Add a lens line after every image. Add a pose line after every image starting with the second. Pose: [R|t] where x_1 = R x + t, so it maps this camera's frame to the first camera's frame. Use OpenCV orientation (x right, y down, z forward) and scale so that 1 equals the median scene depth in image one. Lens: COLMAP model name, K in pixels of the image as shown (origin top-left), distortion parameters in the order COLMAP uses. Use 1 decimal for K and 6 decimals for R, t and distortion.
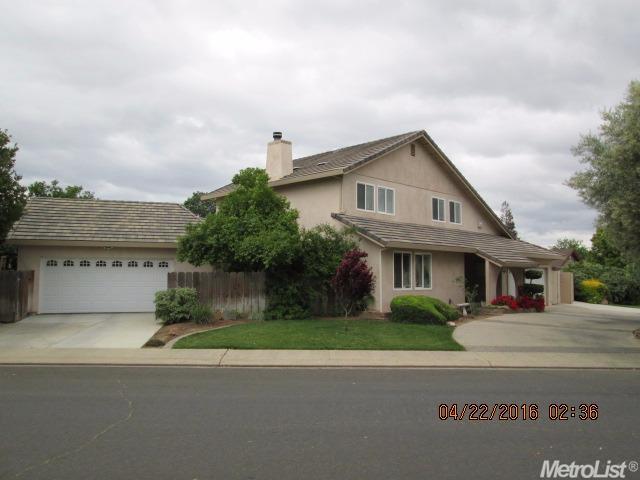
lens RADIAL K [[524.1, 0, 317.1], [0, 524.1, 239.4], [0, 0, 1]] dist [-0.064533, 0.025215]
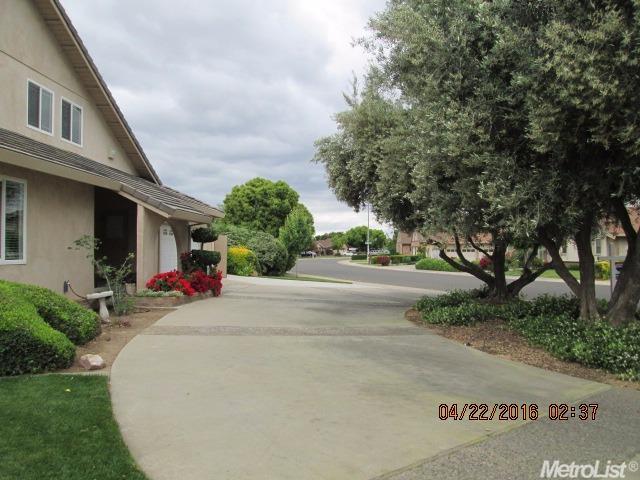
lens RADIAL K [[524.1, 0, 315.7], [0, 524.1, 237.2], [0, 0, 1]] dist [-0.064533, 0.025215]
pose [[0.734893, 0.007960, 0.678136, 0.088616], [-0.043486, 0.998426, 0.035407, 0.040587], [-0.676787, -0.055510, 0.734083, 0.435326]]
